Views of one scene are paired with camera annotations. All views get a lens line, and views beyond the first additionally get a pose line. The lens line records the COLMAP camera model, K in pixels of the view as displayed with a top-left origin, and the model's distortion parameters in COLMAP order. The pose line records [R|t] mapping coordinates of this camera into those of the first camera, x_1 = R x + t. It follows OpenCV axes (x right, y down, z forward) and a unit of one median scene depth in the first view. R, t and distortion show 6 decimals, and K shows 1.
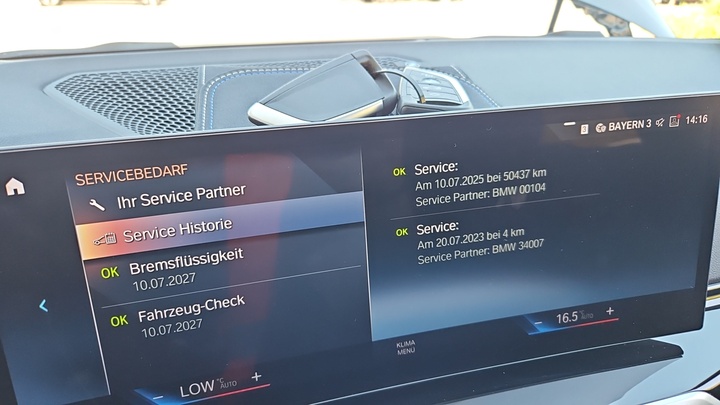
lens RADIAL K [[518.9, 0, 360.8], [0, 518.9, 204.7], [0, 0, 1]] dist [-0.022762, -0.012098]
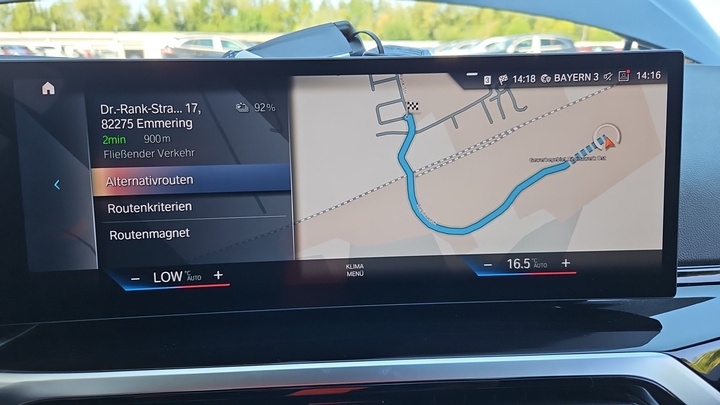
lens RADIAL K [[518.9, 0, 356.7], [0, 518.9, 204.2], [0, 0, 1]] dist [-0.022762, -0.012098]
pose [[0.979487, 0.053369, -0.194310, 0.298157], [-0.080052, 0.987989, -0.132174, 0.283922], [0.184922, 0.145018, 0.971995, -0.088400]]
